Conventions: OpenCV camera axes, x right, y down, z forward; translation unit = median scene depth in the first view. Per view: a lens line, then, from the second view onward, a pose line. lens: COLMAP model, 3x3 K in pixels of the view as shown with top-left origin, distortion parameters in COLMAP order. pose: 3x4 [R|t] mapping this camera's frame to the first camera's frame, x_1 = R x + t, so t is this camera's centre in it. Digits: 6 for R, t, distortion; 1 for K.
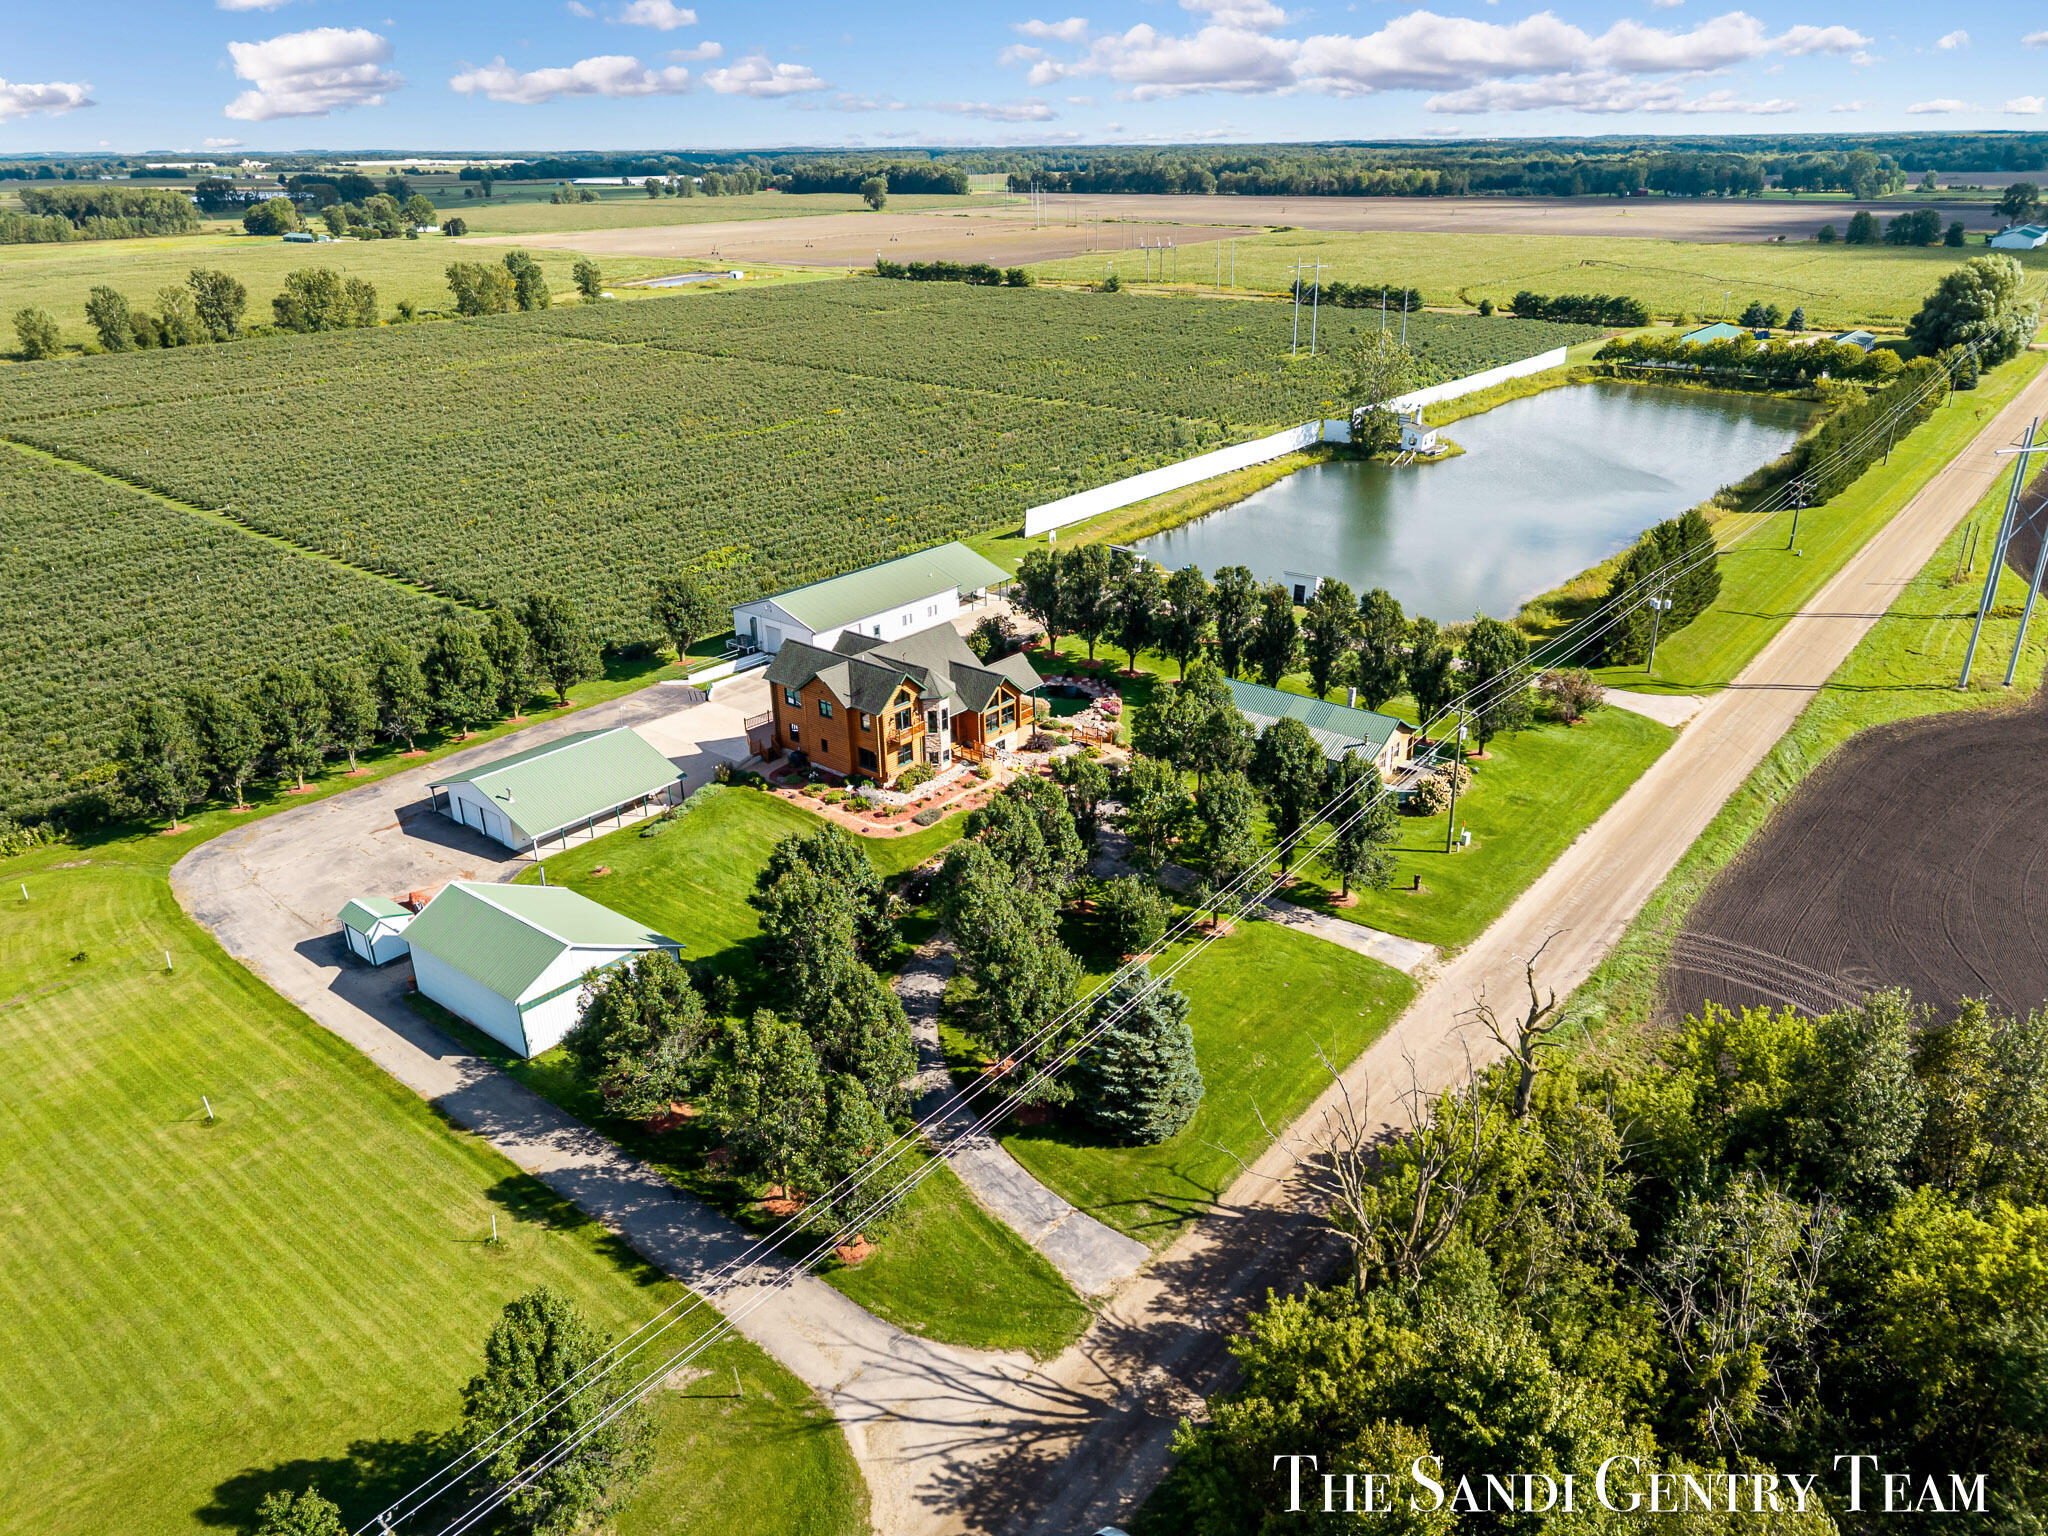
lens RADIAL K [[1404.3, 0, 1024.0], [0, 1404.3, 768.0], [0, 0, 1]] dist [0.008944, -0.000152]
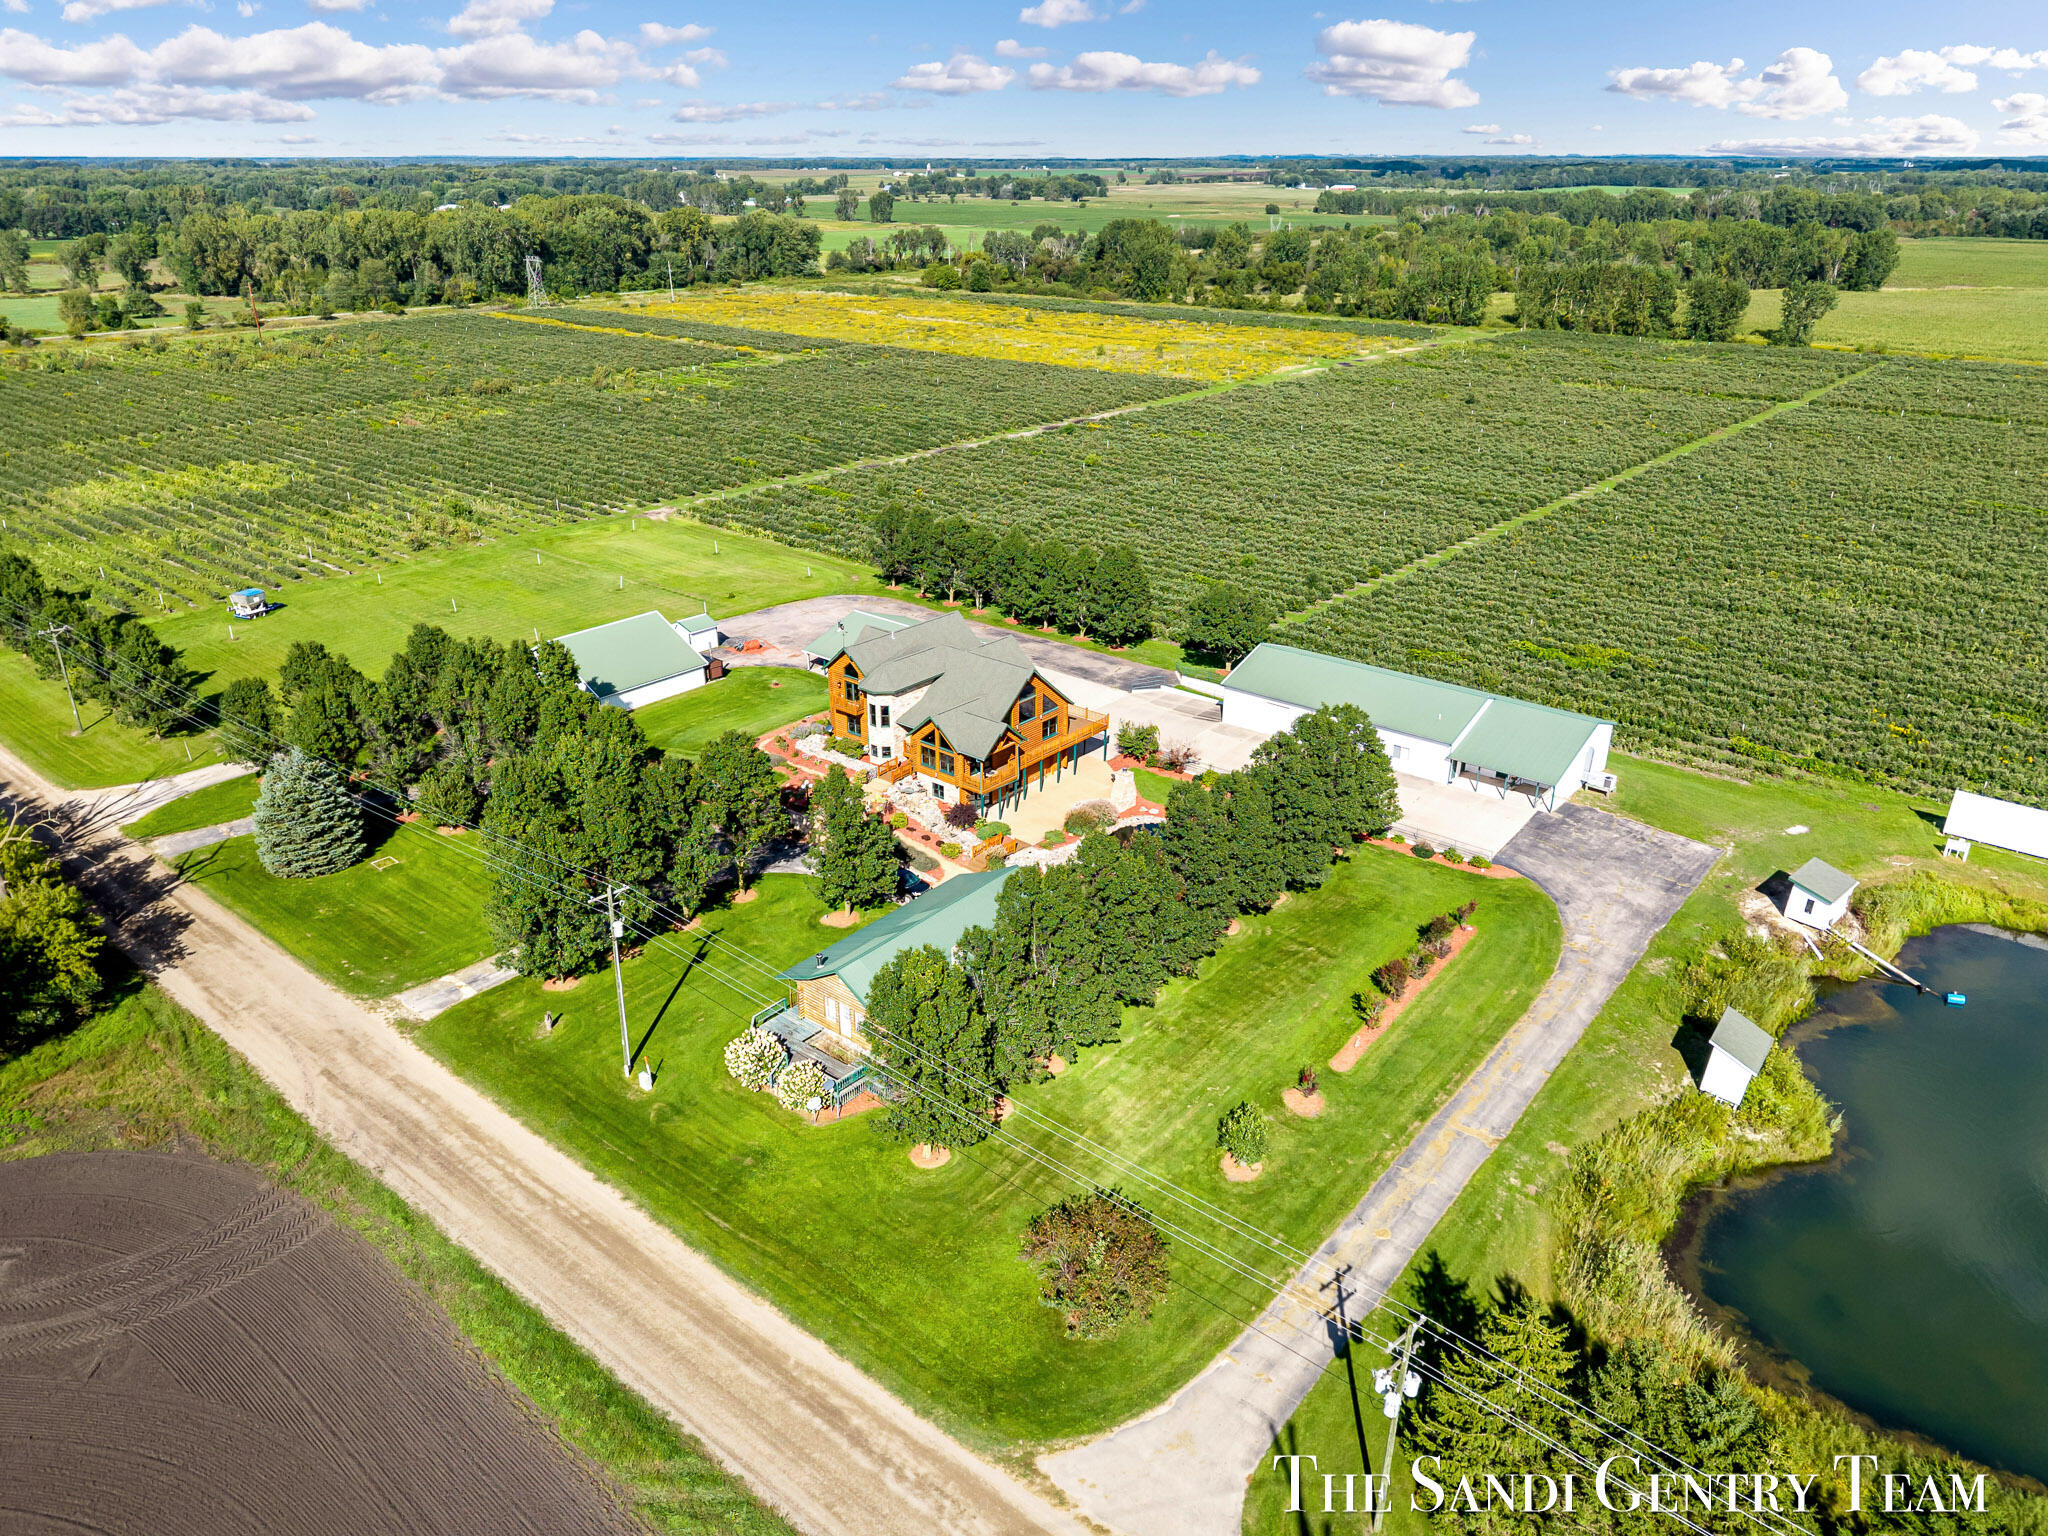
lens RADIAL K [[1404.3, 0, 1024.0], [0, 1404.3, 768.0], [0, 0, 1]] dist [0.008944, -0.000152]
pose [[-0.012453, 0.407759, -0.913005, 0.871296], [-0.402672, 0.833721, 0.377842, -0.424307], [0.915260, 0.372346, 0.153811, 0.947243]]
